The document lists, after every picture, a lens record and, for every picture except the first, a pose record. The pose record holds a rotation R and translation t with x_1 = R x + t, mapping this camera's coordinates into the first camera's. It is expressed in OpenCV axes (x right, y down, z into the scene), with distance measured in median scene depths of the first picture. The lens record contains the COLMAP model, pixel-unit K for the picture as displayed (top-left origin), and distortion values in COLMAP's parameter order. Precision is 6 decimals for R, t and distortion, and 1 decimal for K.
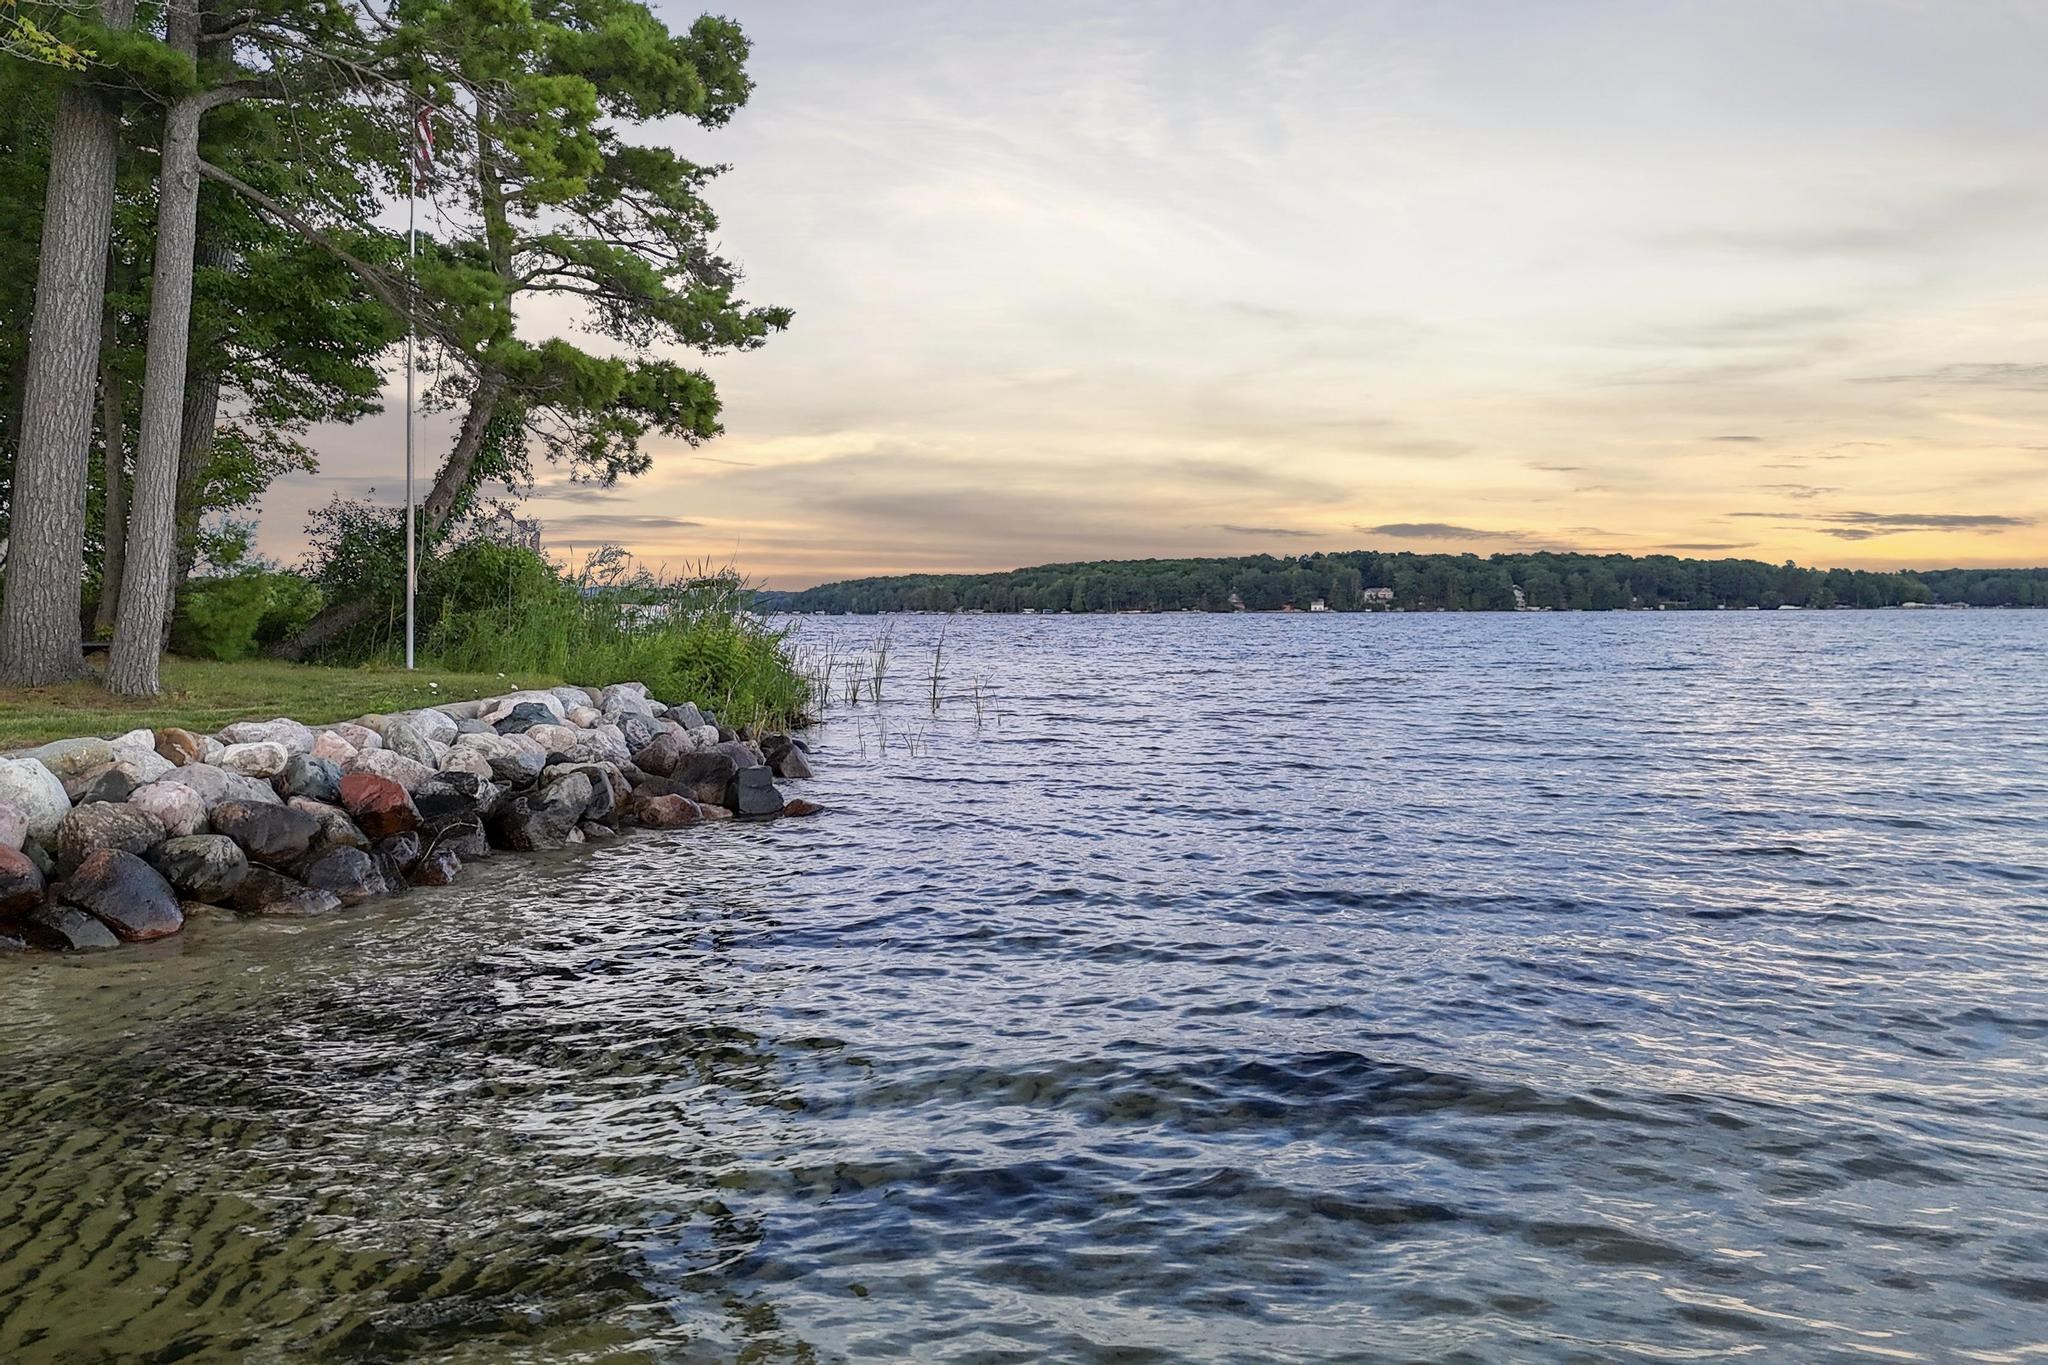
lens RADIAL K [[1387.3, 0, 1021.2], [0, 1387.3, 677.5], [0, 0, 1]] dist [0.062359, 0.002670]
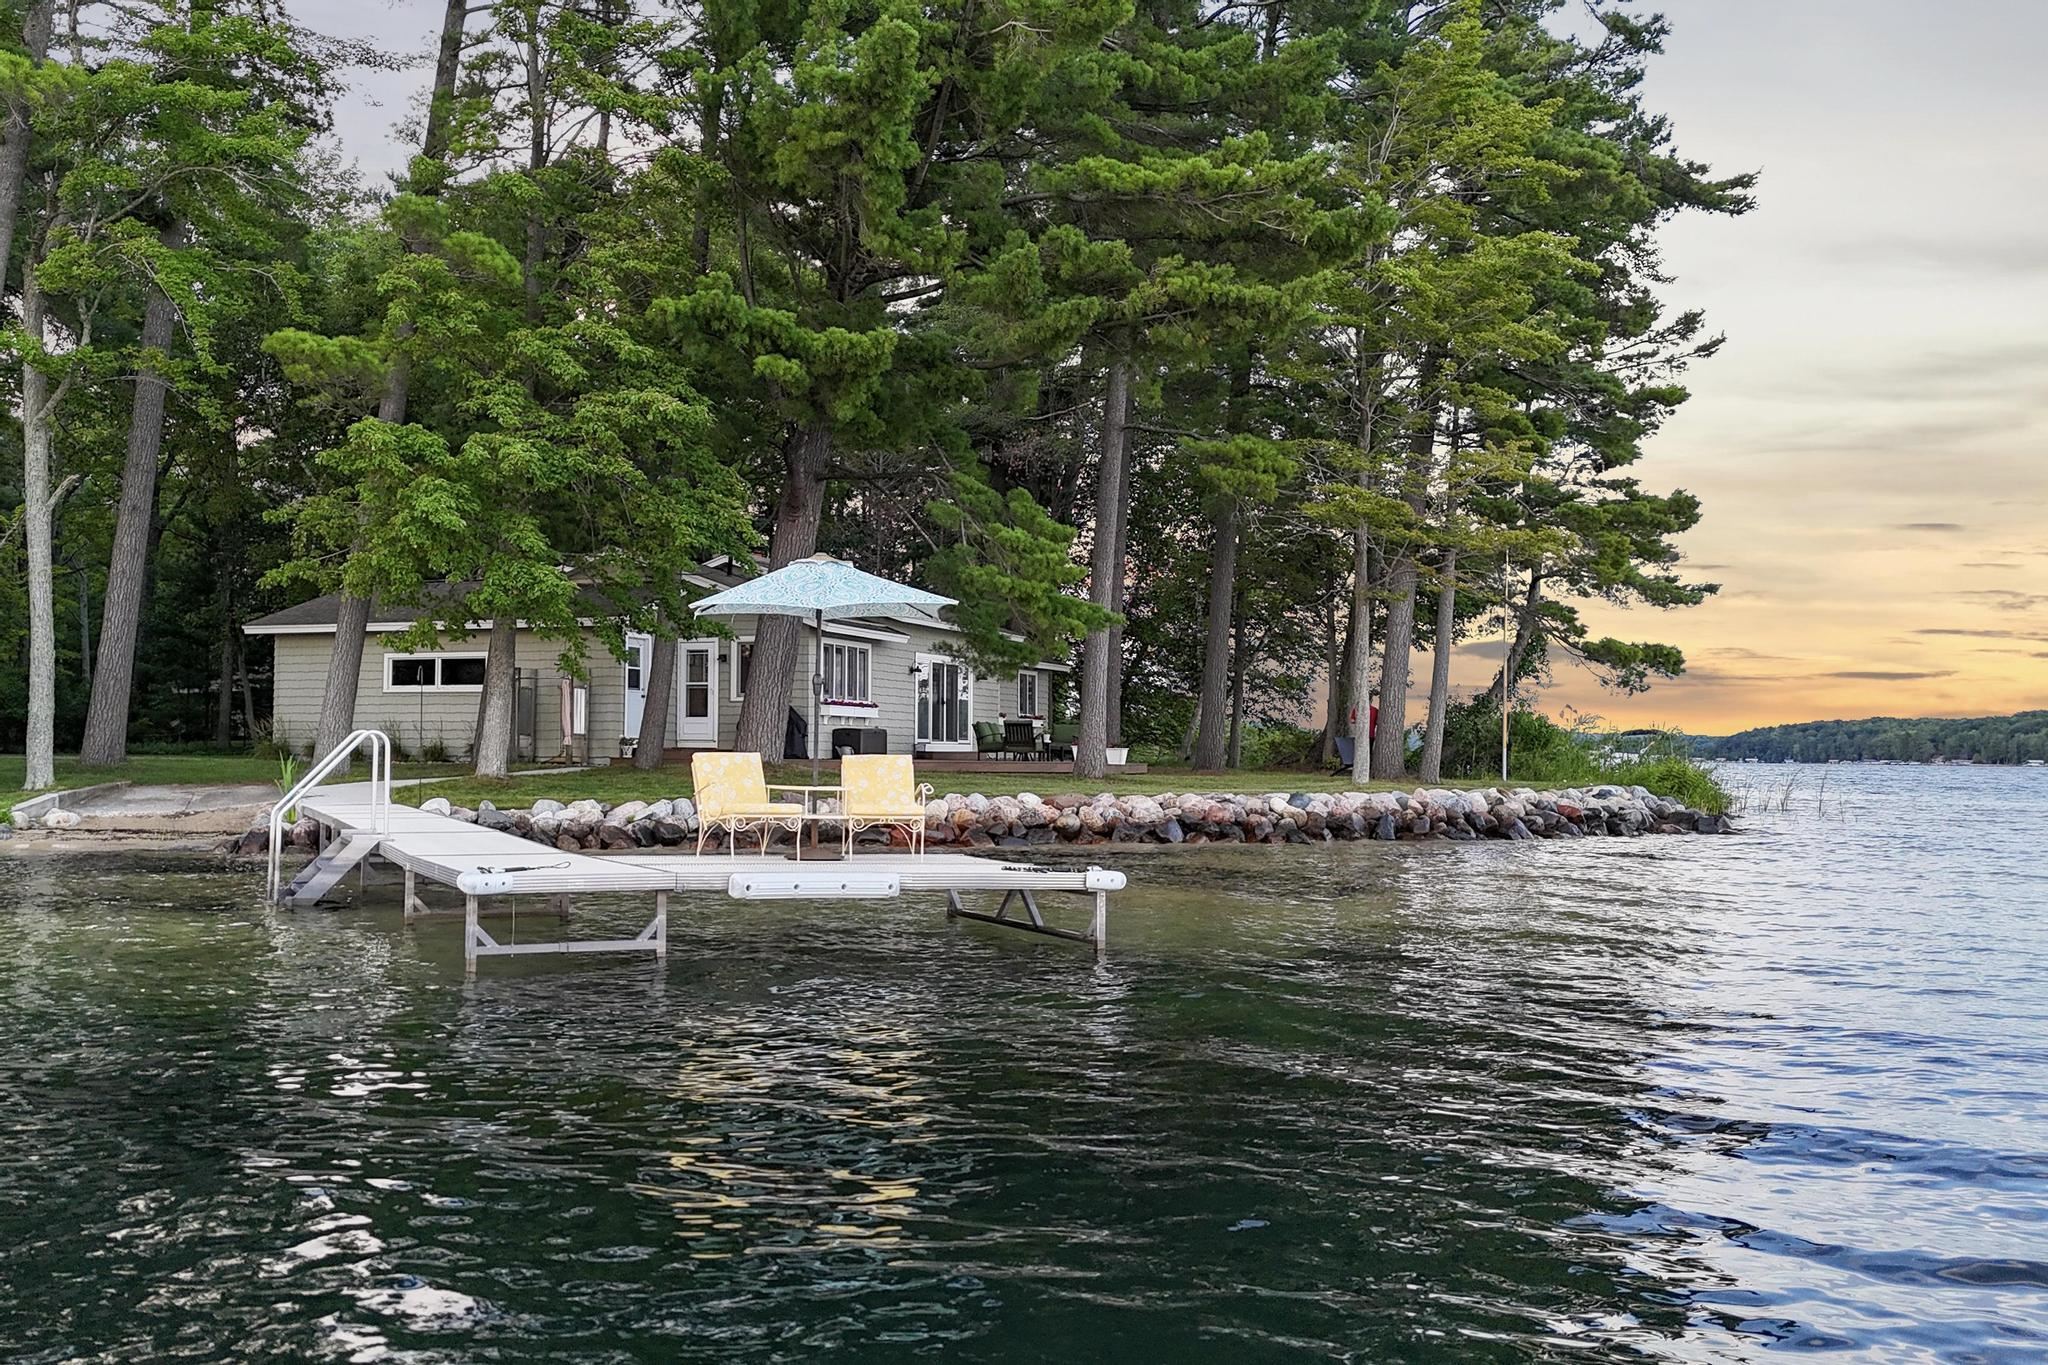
lens RADIAL K [[1387.3, 0, 1019.7], [0, 1387.3, 671.0], [0, 0, 1]] dist [0.062359, 0.002670]
pose [[0.812751, -0.022758, -0.582167, 0.136184], [-0.039659, 0.994758, -0.094254, 0.043919], [0.581260, 0.099693, 0.807588, -0.850009]]
